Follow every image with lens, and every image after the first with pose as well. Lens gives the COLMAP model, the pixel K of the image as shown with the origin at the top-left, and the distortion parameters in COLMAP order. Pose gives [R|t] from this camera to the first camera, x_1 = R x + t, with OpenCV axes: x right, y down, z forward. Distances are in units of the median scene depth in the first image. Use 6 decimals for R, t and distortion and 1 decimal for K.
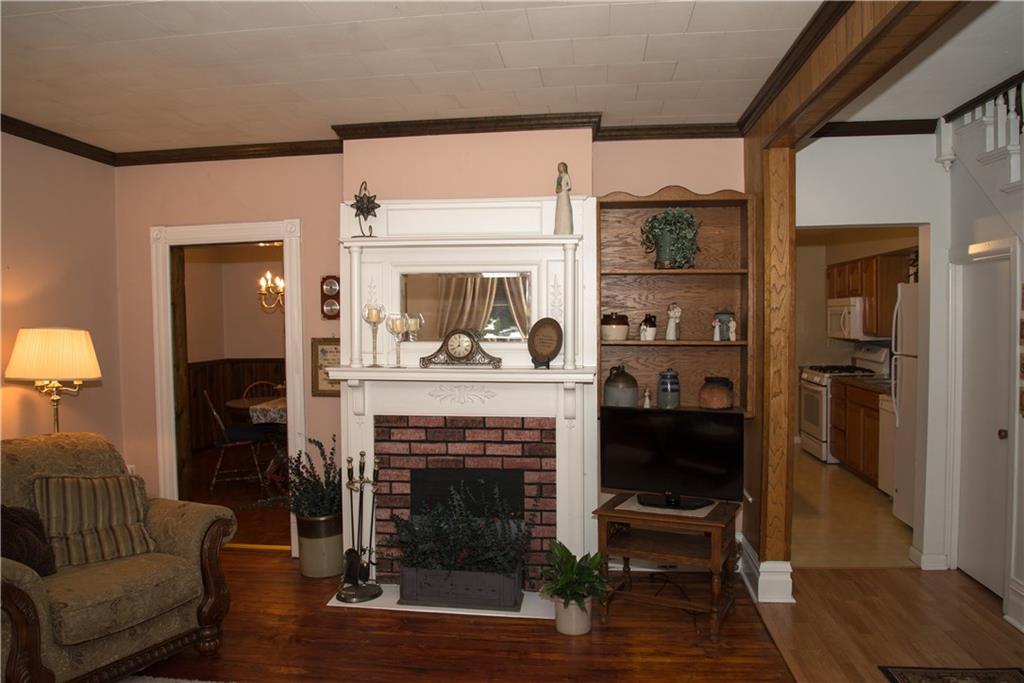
lens RADIAL K [[720.9, 0, 512.6], [0, 720.9, 343.6], [0, 0, 1]] dist [-0.087358, 0.022453]
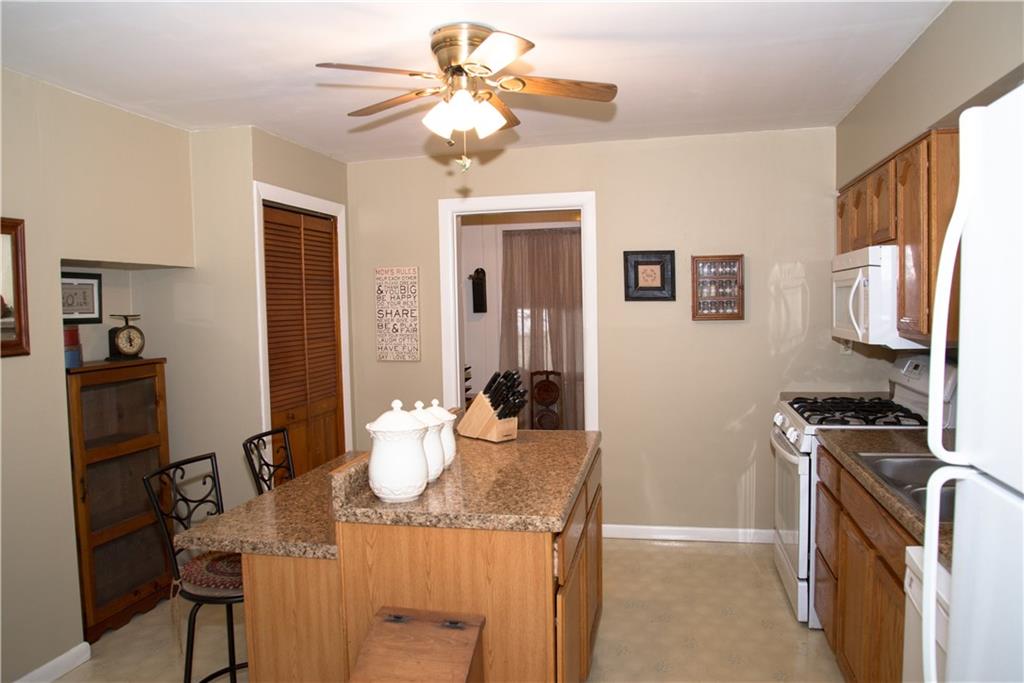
lens RADIAL K [[720.9, 0, 512.9], [0, 720.9, 344.5], [0, 0, 1]] dist [-0.087358, 0.022453]
pose [[0.994148, 0.004999, -0.107908, 0.553638], [-0.003017, 0.999824, 0.018521, -0.024394], [0.107982, -0.018087, 0.993988, 0.990765]]
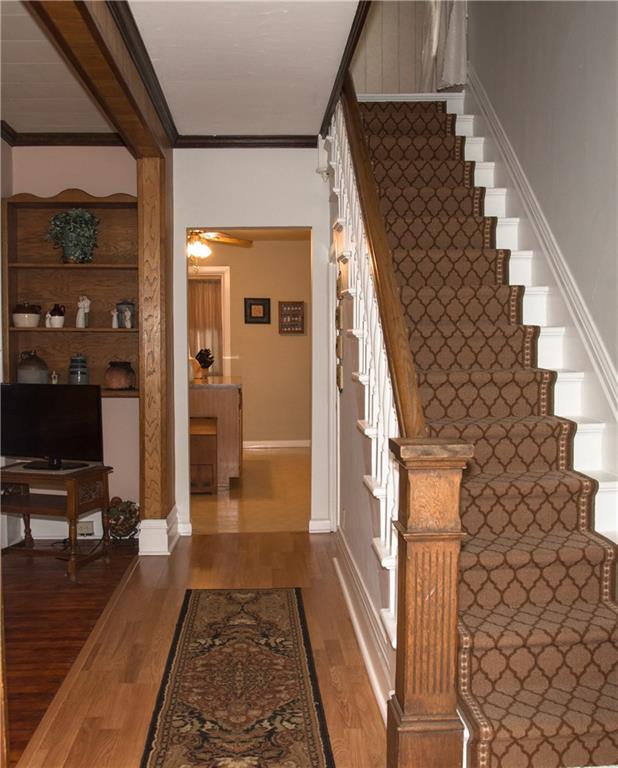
lens RADIAL K [[828.3, 0, 308.8], [0, 828.3, 387.3], [0, 0, 1]] dist [-0.099752, 0.000000]
pose [[0.984177, 0.000766, 0.177186, 0.359477], [-0.005048, 0.999706, 0.023715, 0.057323], [-0.177116, -0.024234, 0.983892, -0.329360]]
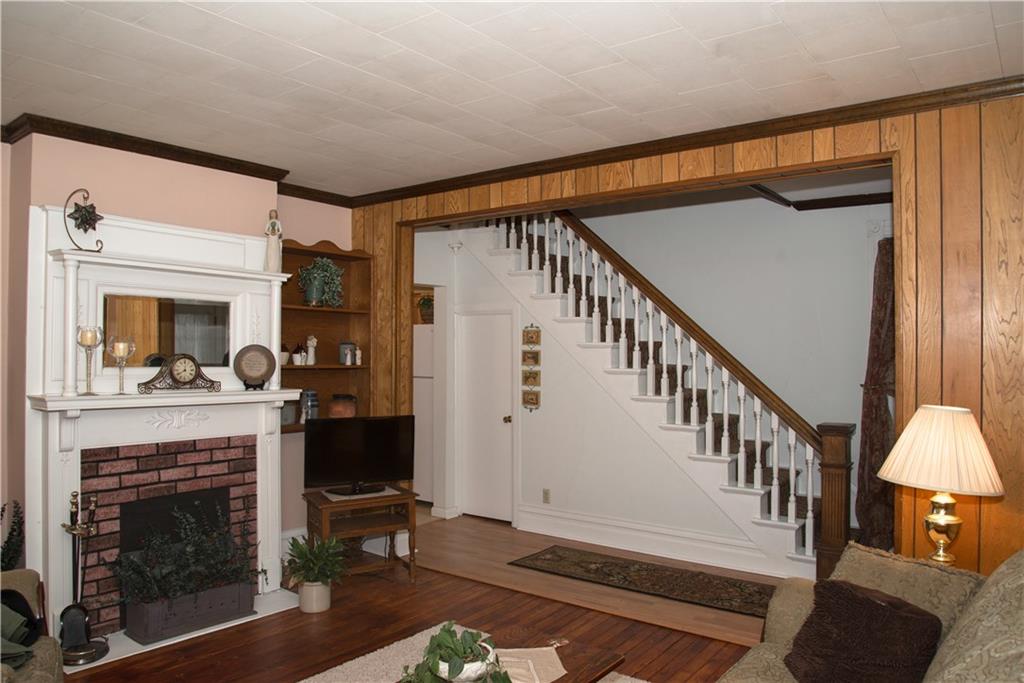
lens RADIAL K [[720.9, 0, 516.8], [0, 720.9, 338.5], [0, 0, 1]] dist [-0.087358, 0.022453]
pose [[0.505600, 0.026522, 0.862360, -0.679080], [0.022033, 0.998804, -0.043636, 0.011420], [-0.862486, 0.041063, 0.504412, 0.090205]]
